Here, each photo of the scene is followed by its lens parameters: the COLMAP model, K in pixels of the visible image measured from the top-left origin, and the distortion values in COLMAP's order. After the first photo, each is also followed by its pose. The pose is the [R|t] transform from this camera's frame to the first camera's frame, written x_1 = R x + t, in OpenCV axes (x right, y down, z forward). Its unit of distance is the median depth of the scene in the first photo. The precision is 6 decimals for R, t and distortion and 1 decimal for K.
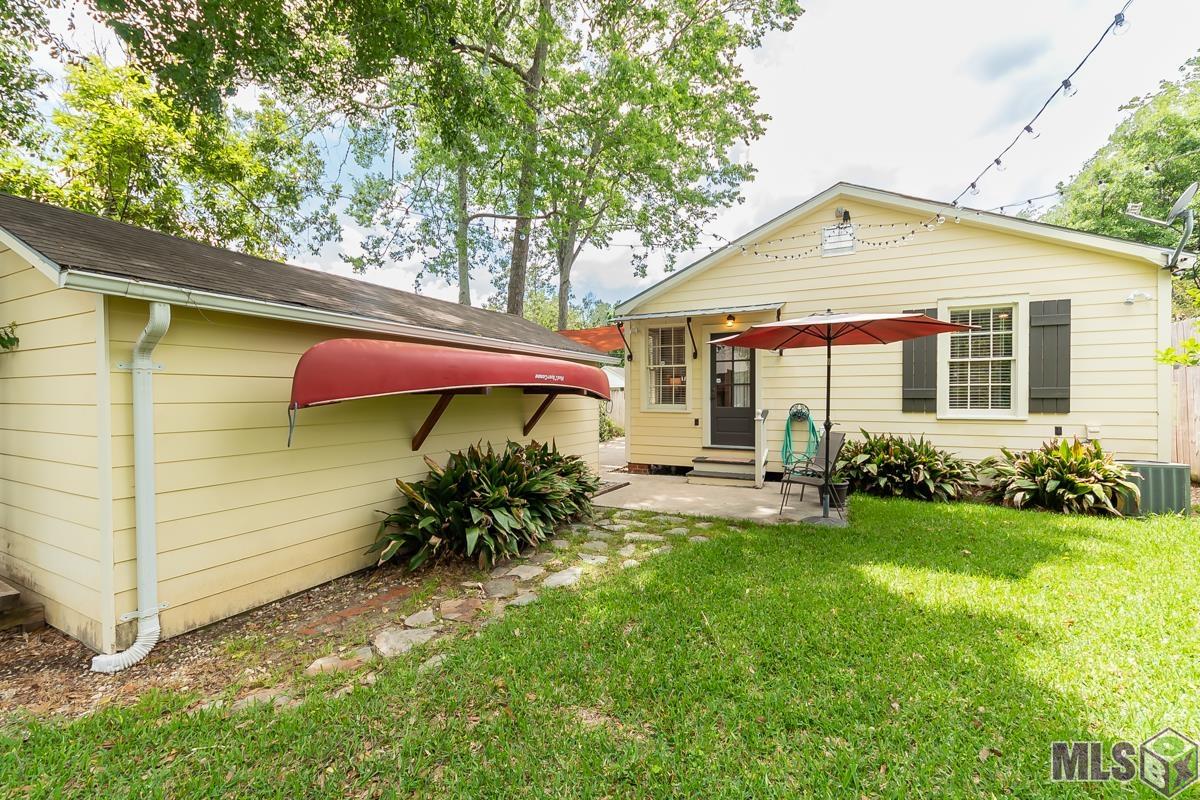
lens RADIAL K [[473.9, 0, 601.7], [0, 473.9, 411.3], [0, 0, 1]] dist [0.000249, -0.000181]
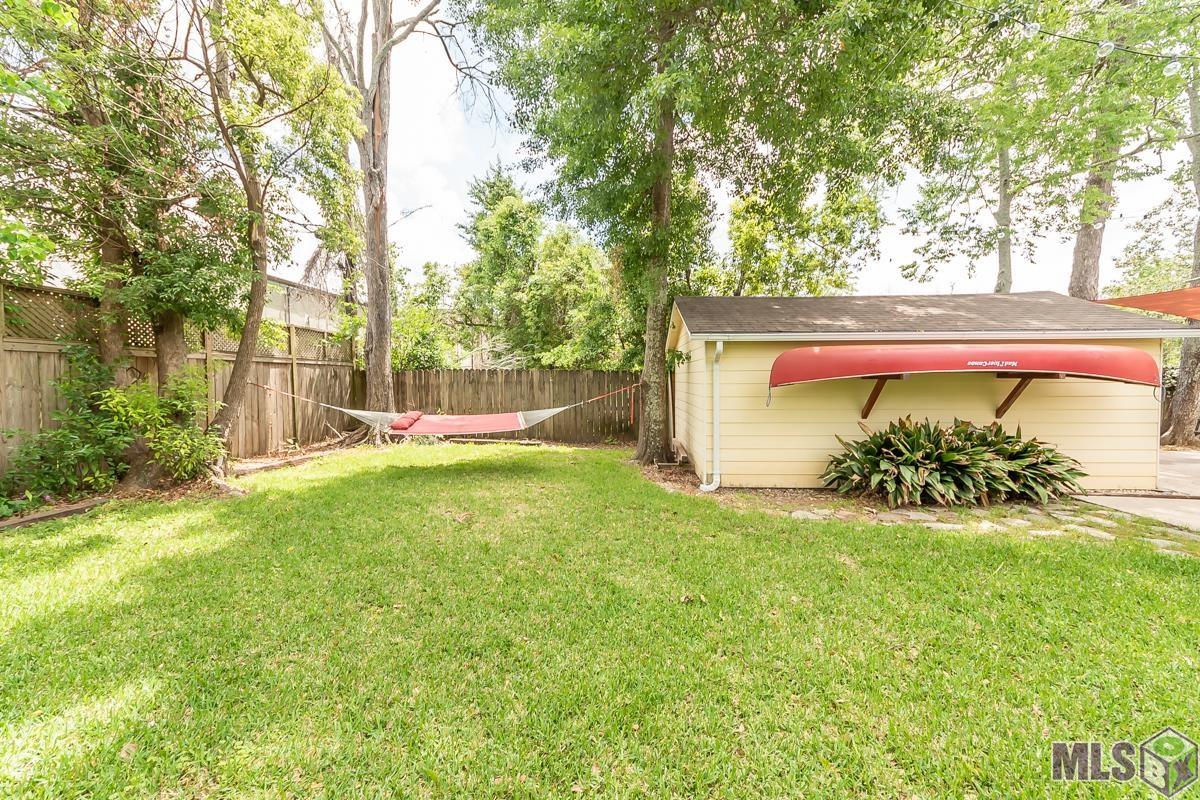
lens RADIAL K [[423.9, 0, 606.0], [0, 423.9, 394.7], [0, 0, 1]] dist [-0.000311, -0.000263]
pose [[0.390168, 0.035572, -0.920056, 0.541916], [-0.031197, 0.999190, 0.025402, 0.004012], [0.920215, 0.018792, 0.390962, -0.240032]]
